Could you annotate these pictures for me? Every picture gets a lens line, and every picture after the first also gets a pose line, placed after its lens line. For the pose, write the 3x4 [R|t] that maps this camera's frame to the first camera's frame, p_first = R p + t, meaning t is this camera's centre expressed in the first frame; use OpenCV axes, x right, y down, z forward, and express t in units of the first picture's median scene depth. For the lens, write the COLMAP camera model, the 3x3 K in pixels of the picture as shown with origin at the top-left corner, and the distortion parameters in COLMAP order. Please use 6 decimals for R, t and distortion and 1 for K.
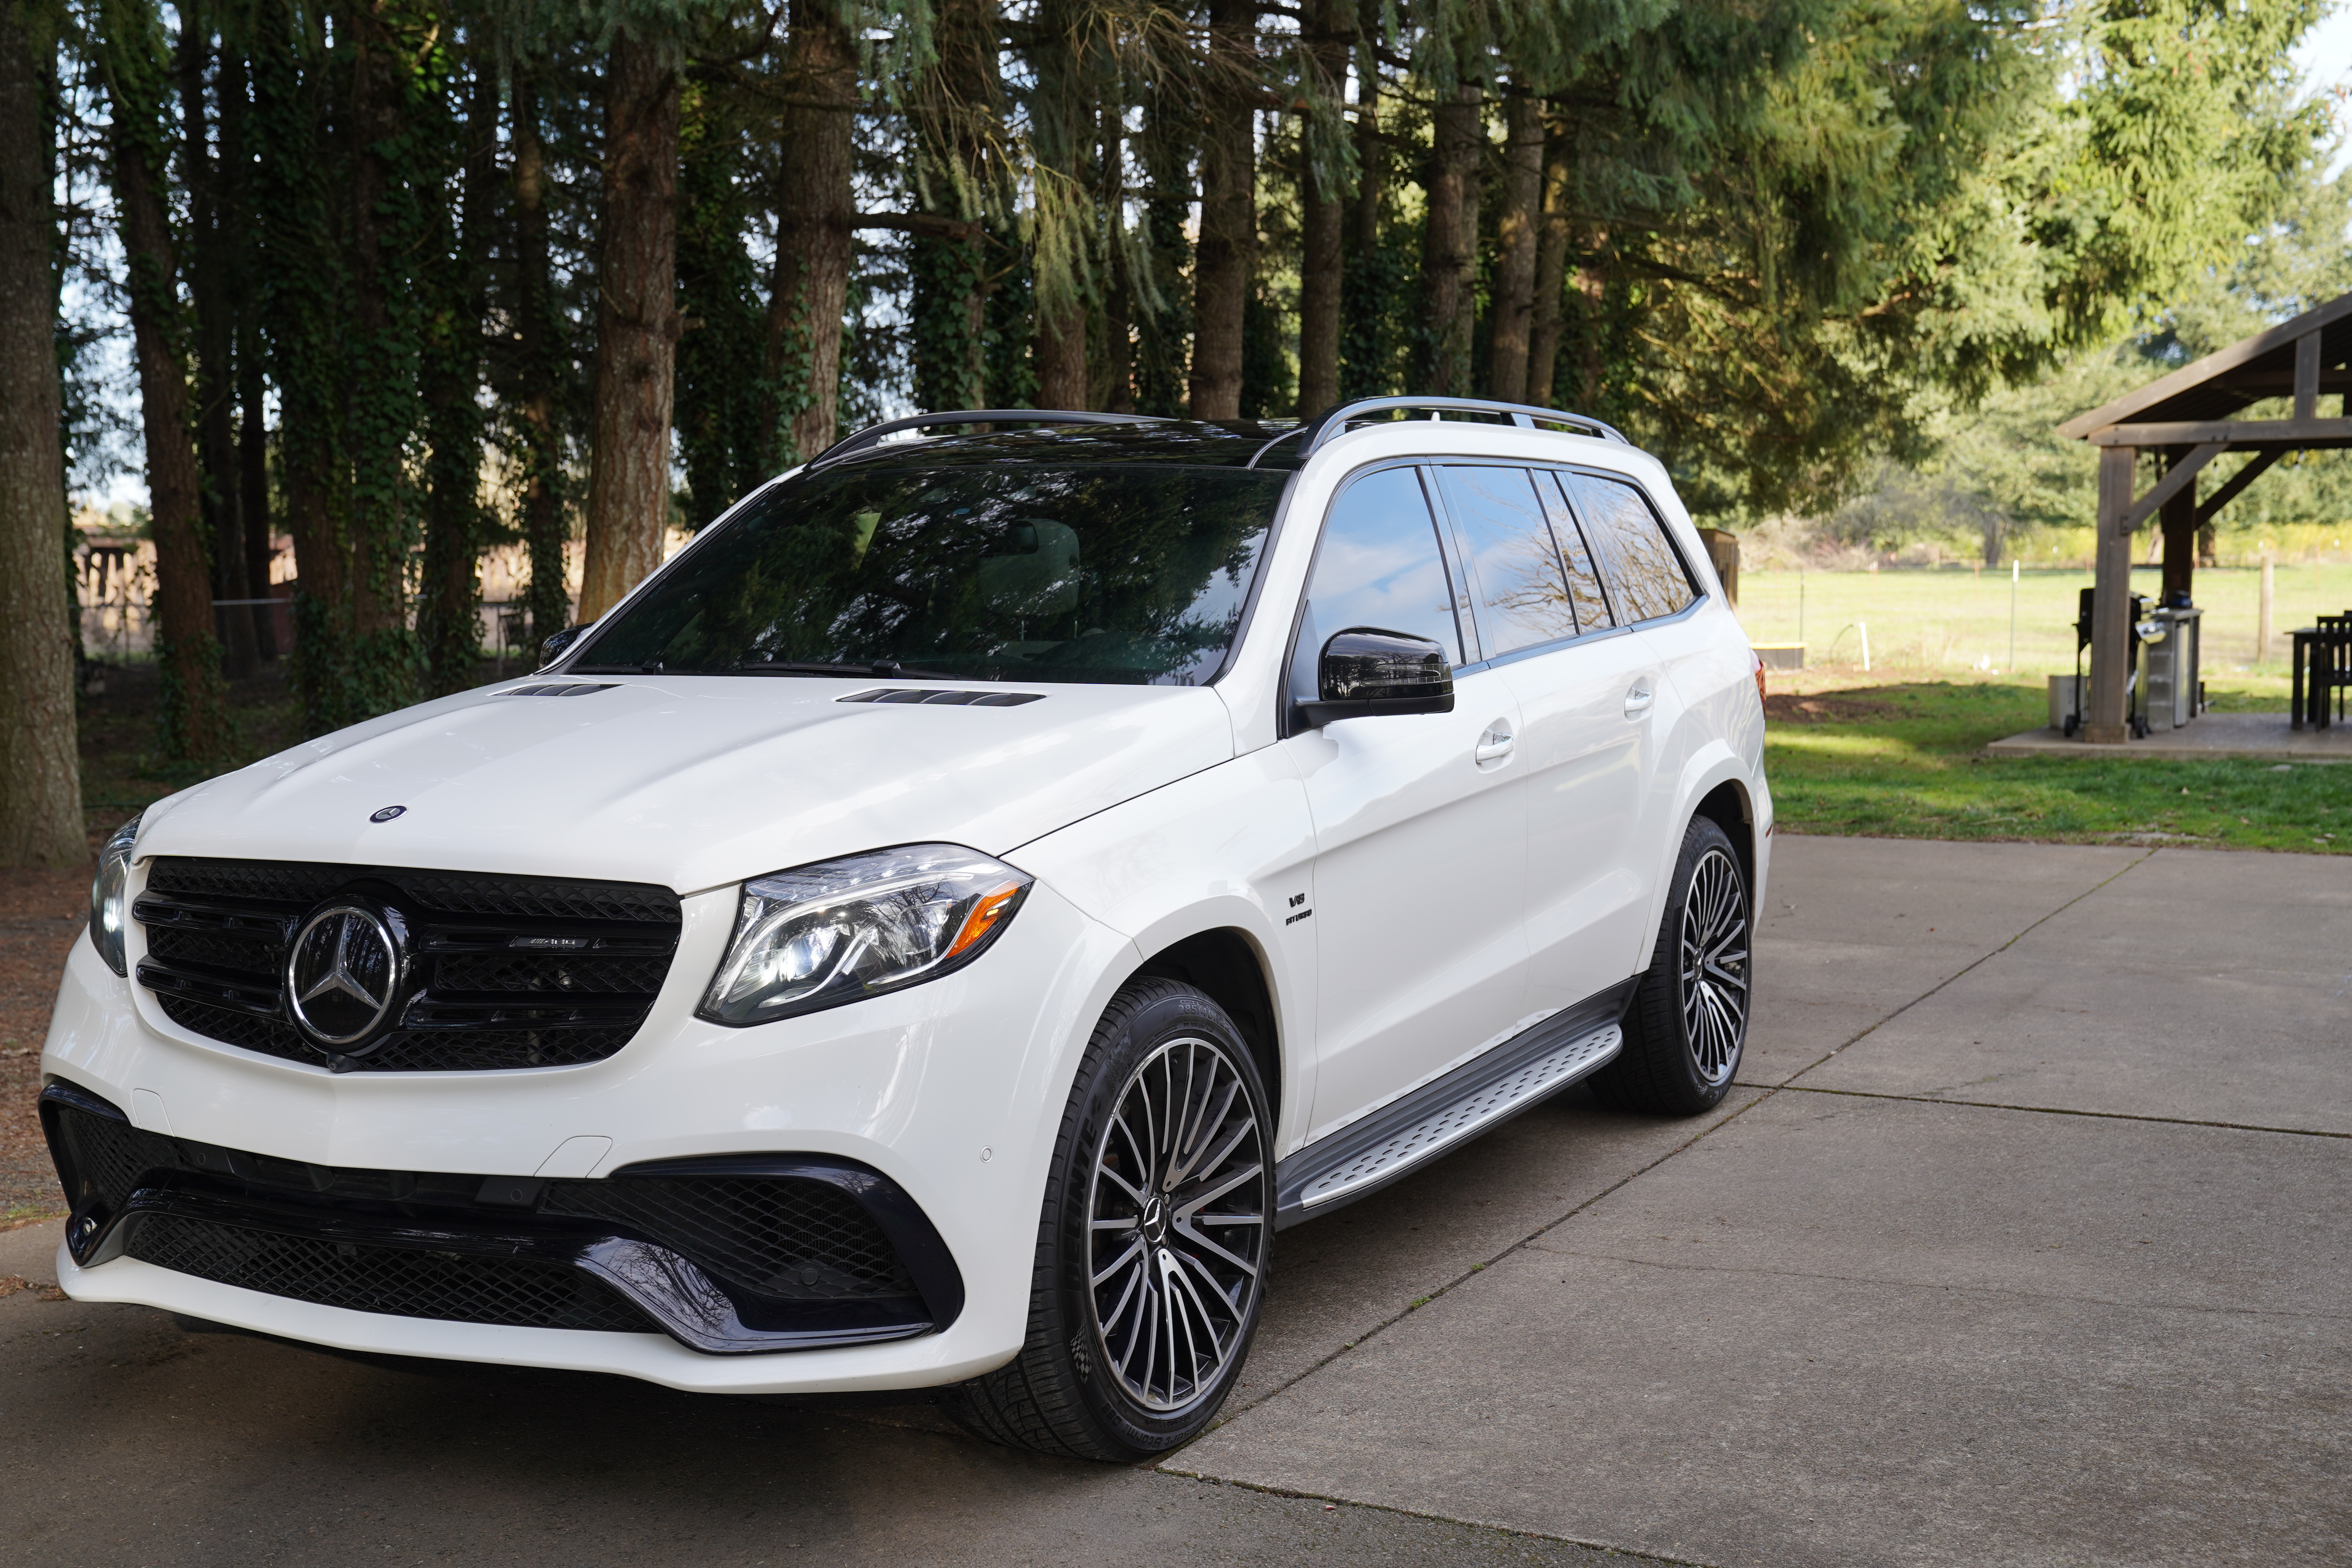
lens RADIAL K [[2869.7, 0, 1173.2], [0, 2869.7, 767.8], [0, 0, 1]] dist [0.084034, 0.000000]
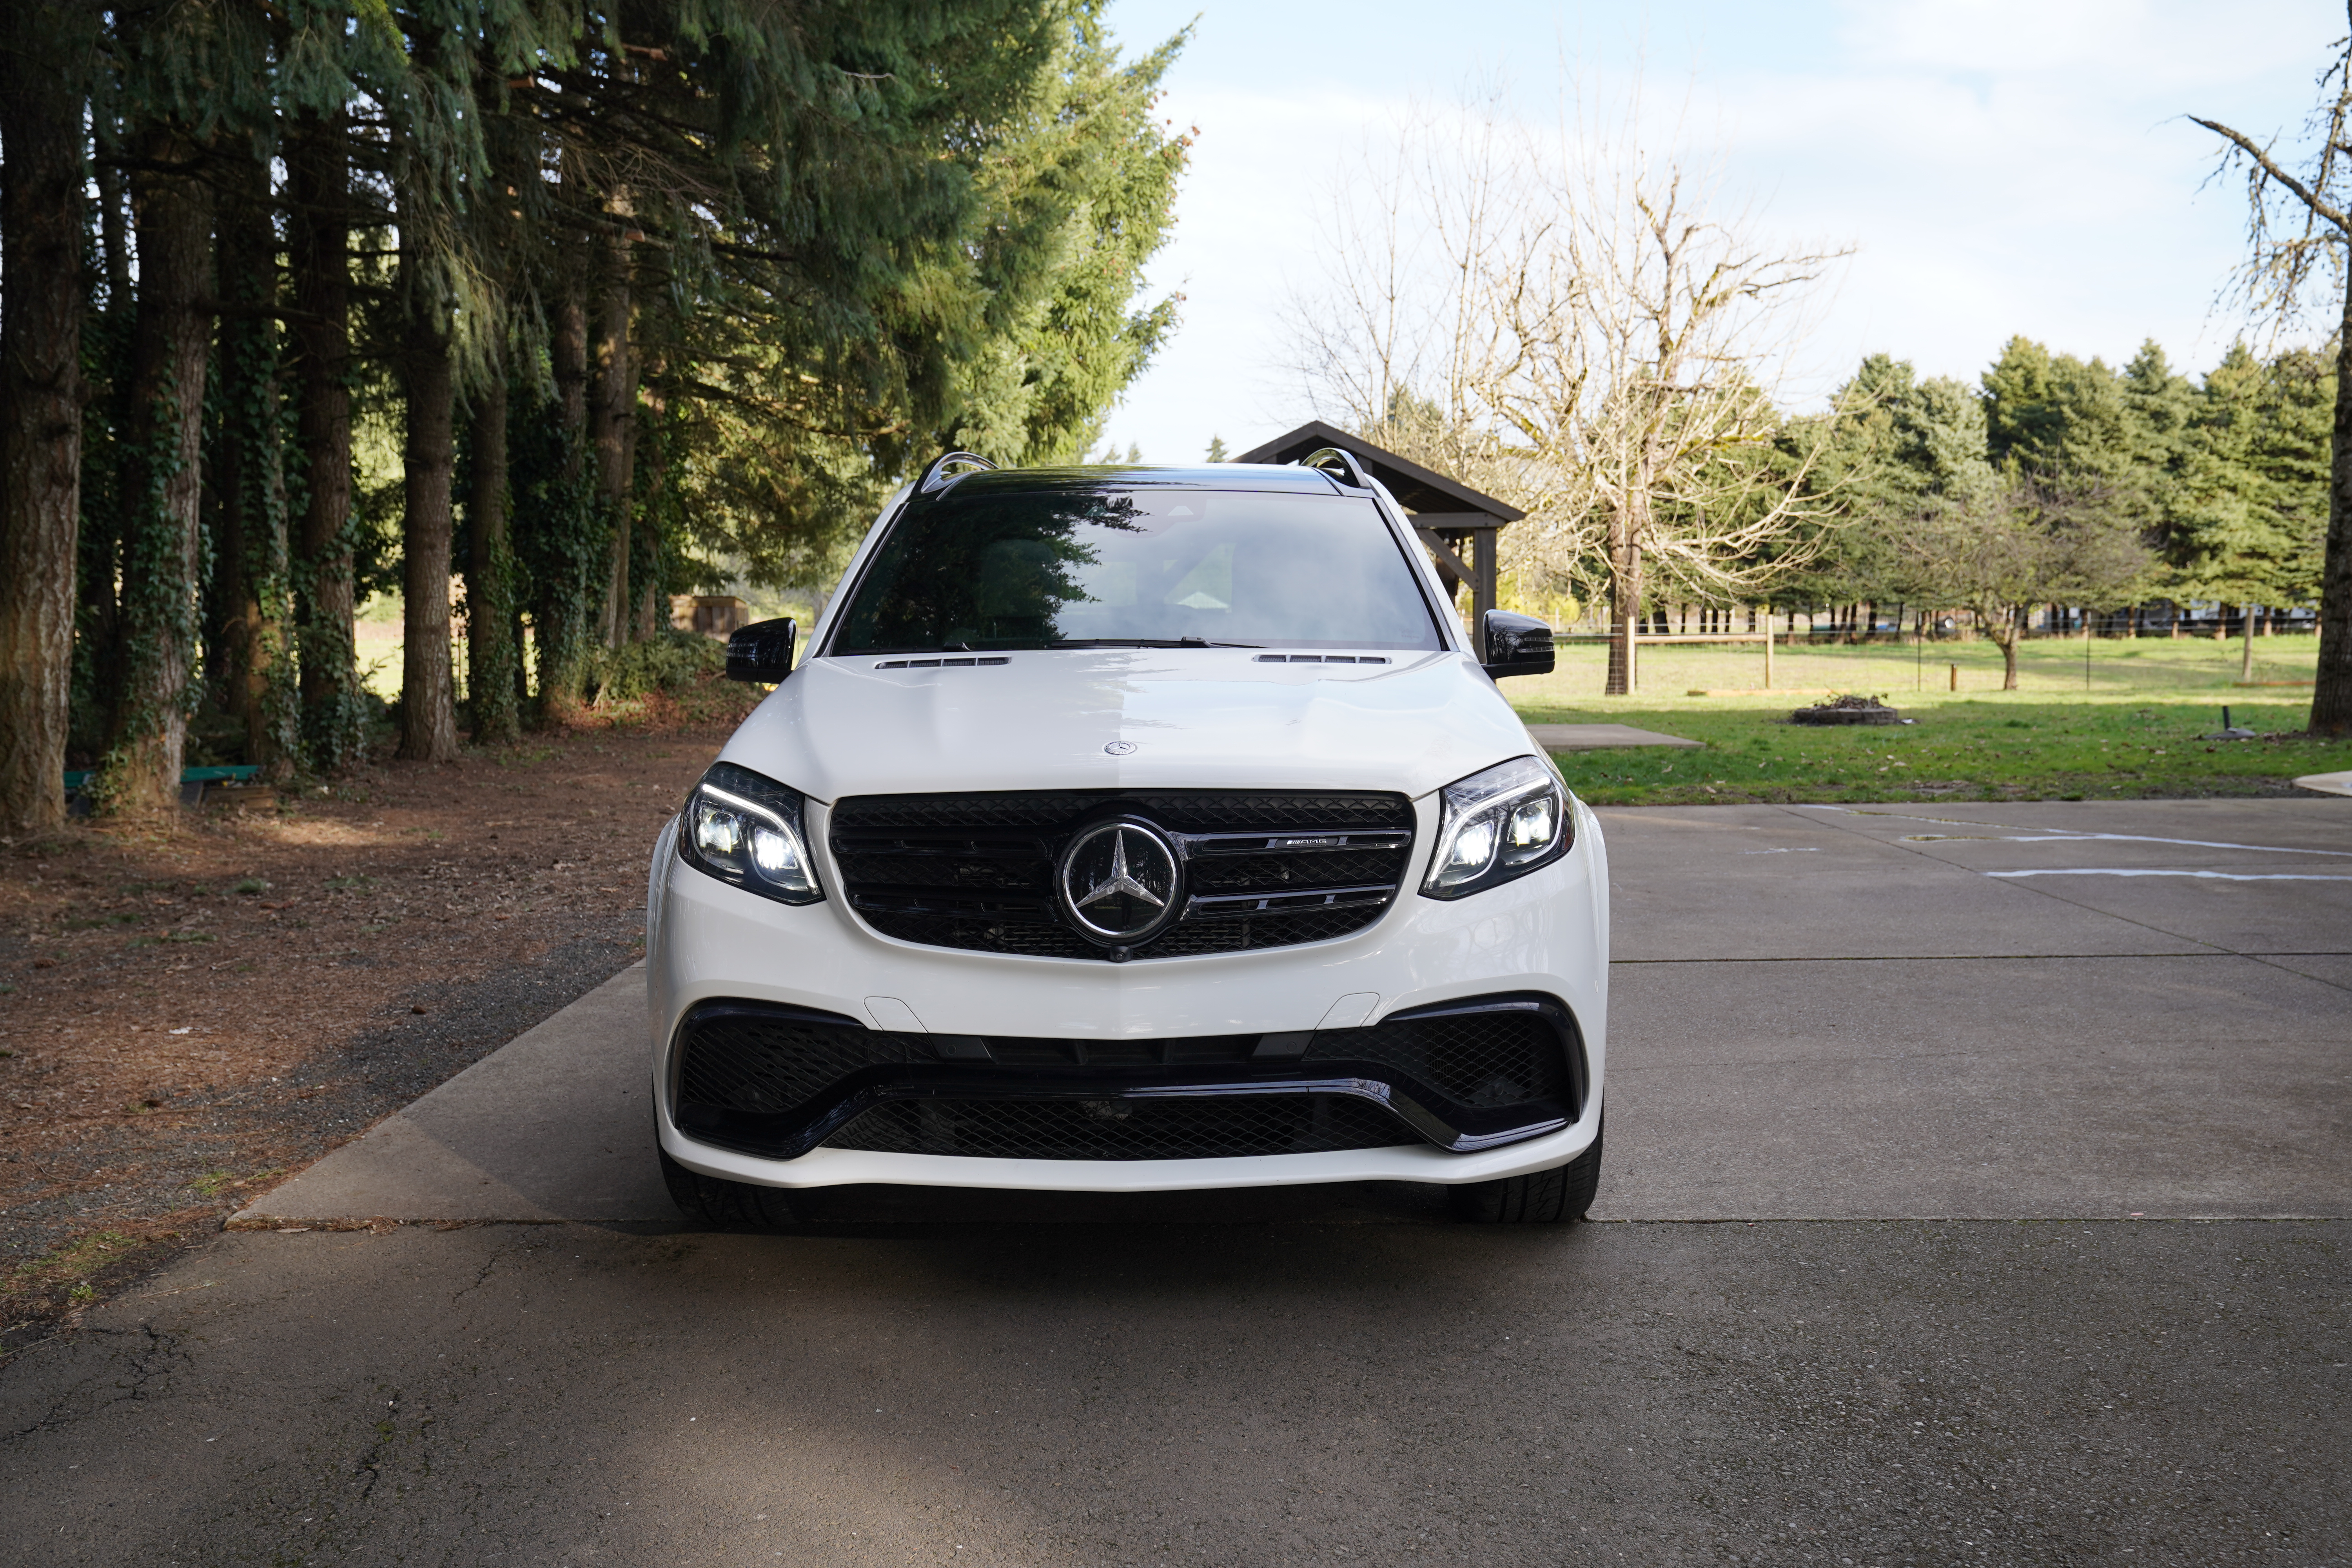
lens RADIAL K [[2257.5, 0, 1171.4], [0, 2257.5, 782.2], [0, 0, 1]] dist [0.004913, 0.000000]
pose [[0.887994, -0.032818, 0.458683, -0.191370], [0.036064, 0.999348, 0.001683, 0.008241], [-0.458439, 0.015047, 0.888599, 0.043061]]
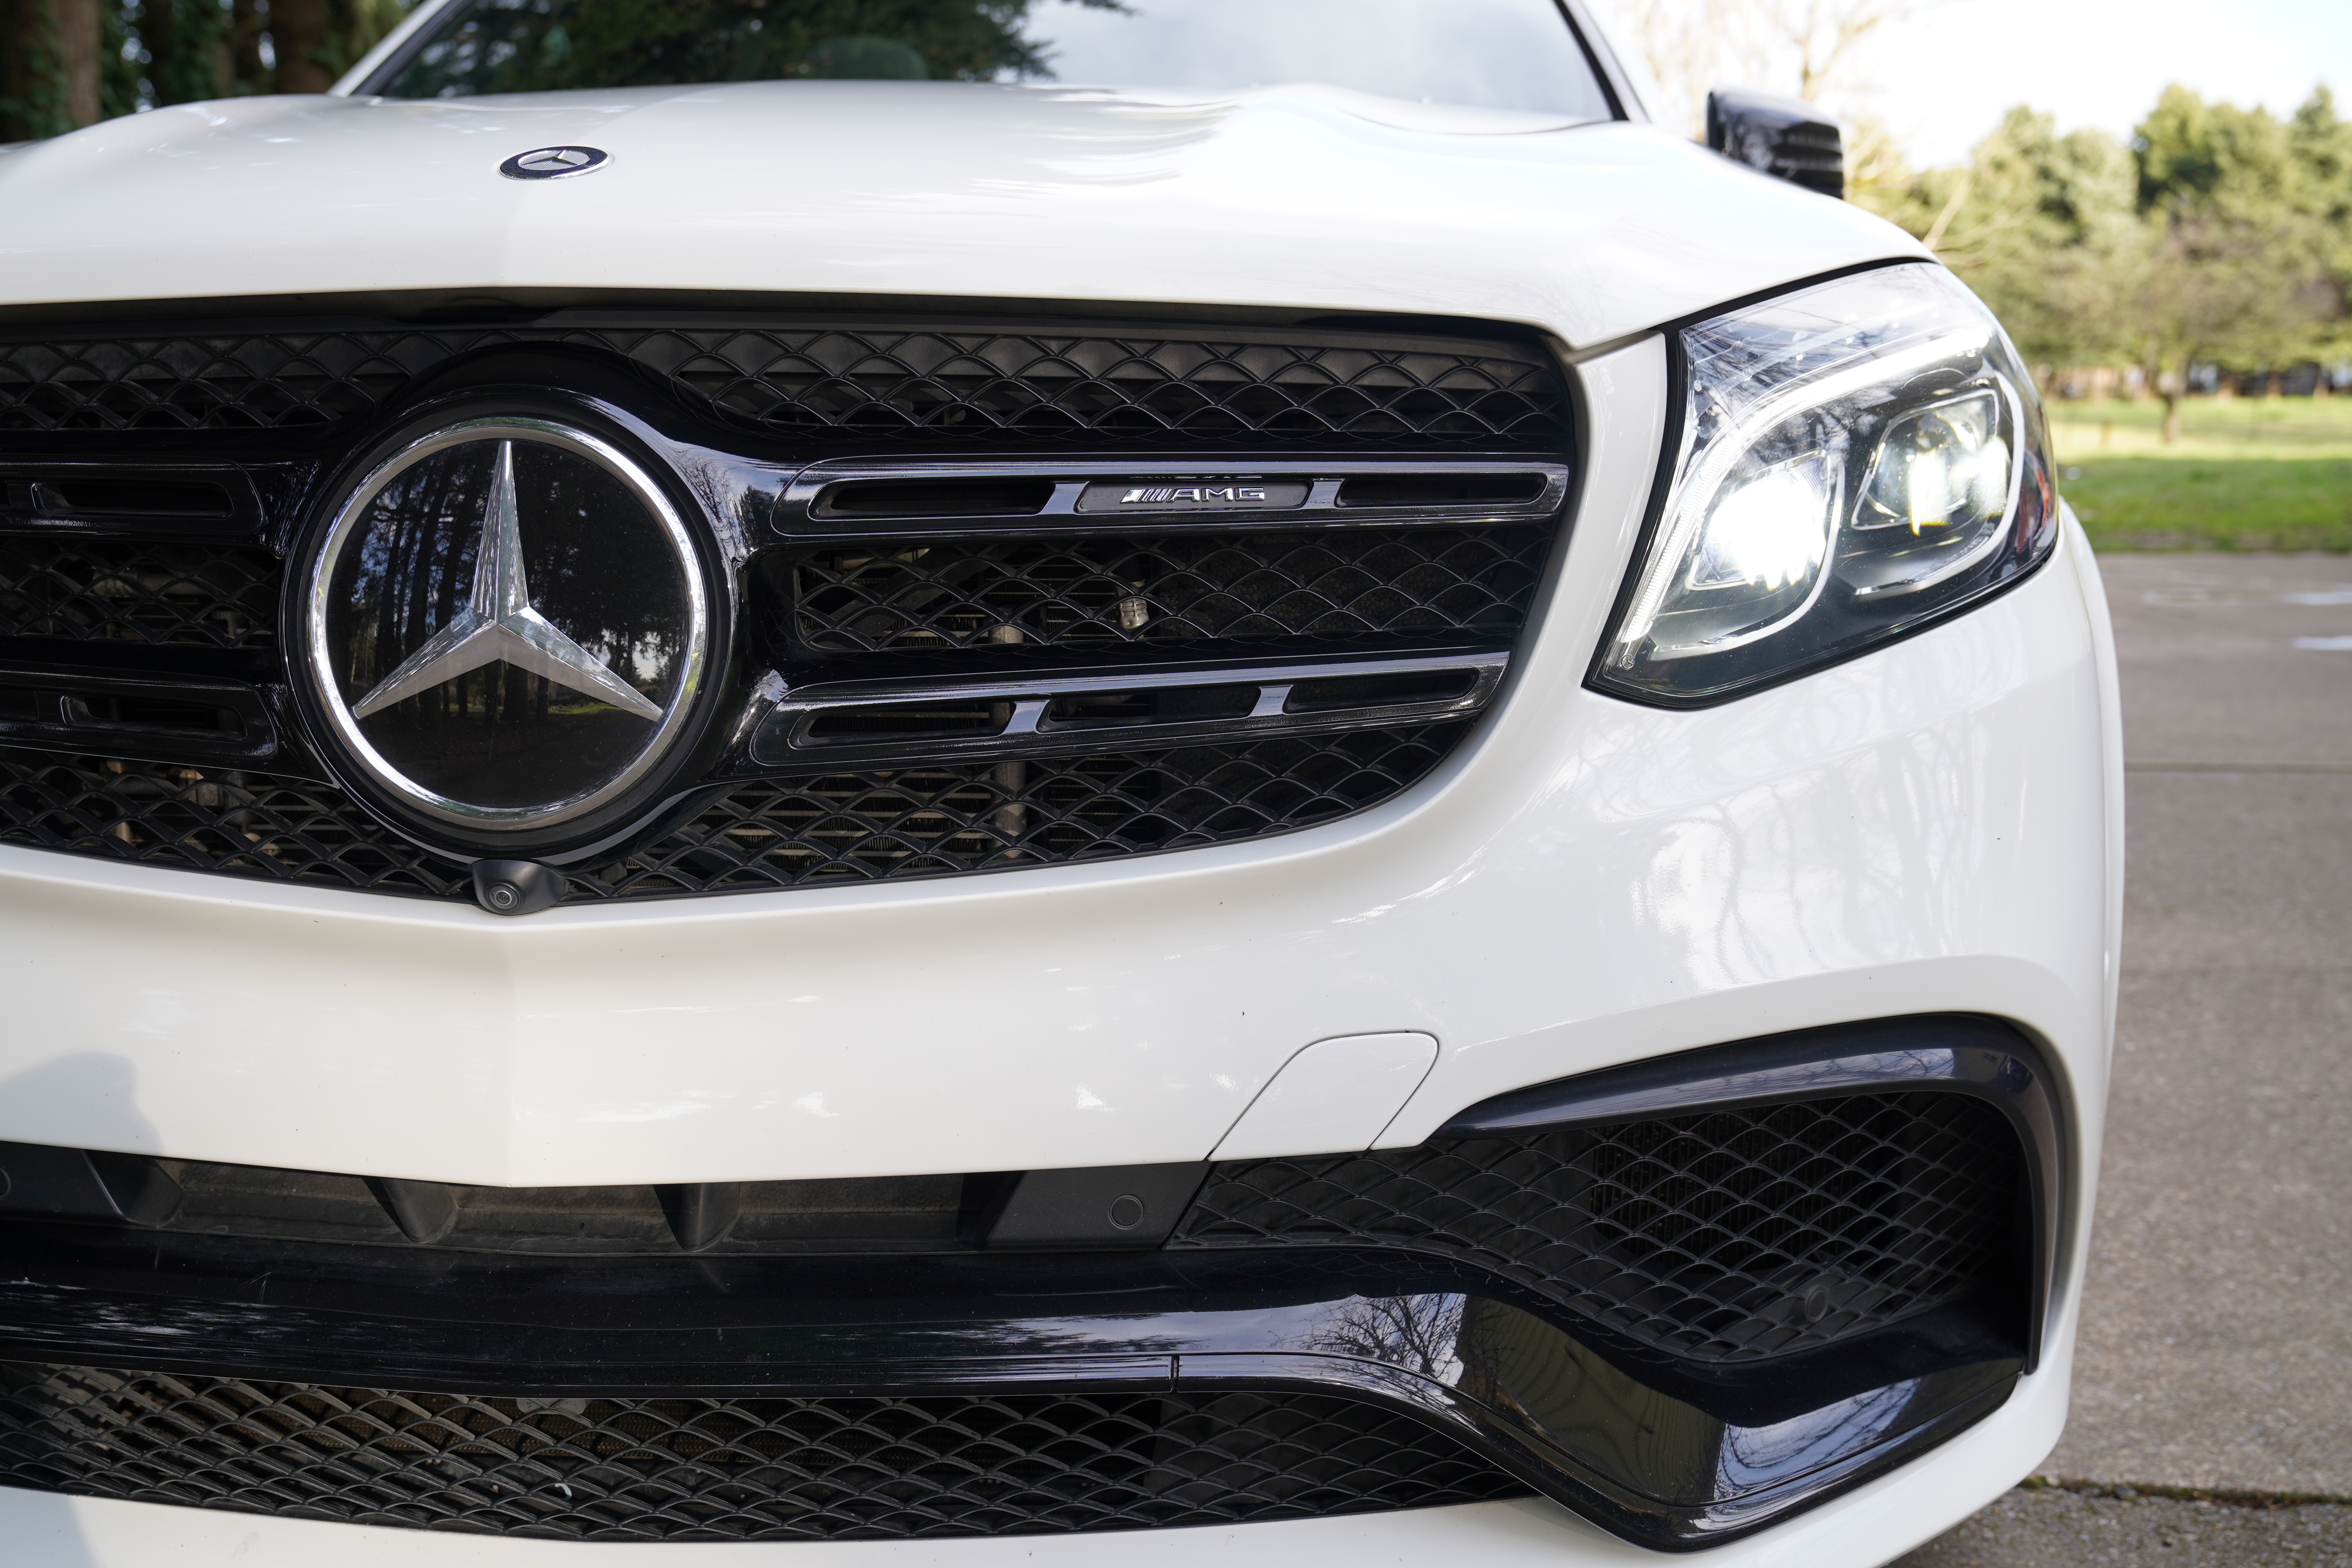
lens RADIAL K [[2074.8, 0, 1161.6], [0, 2074.8, 798.1], [0, 0, 1]] dist [0.014452, 0.020986]
pose [[0.915091, -0.070547, 0.397030, -0.086328], [0.024240, 0.992421, 0.120471, 0.017738], [-0.402519, -0.100617, 0.909865, 0.206107]]
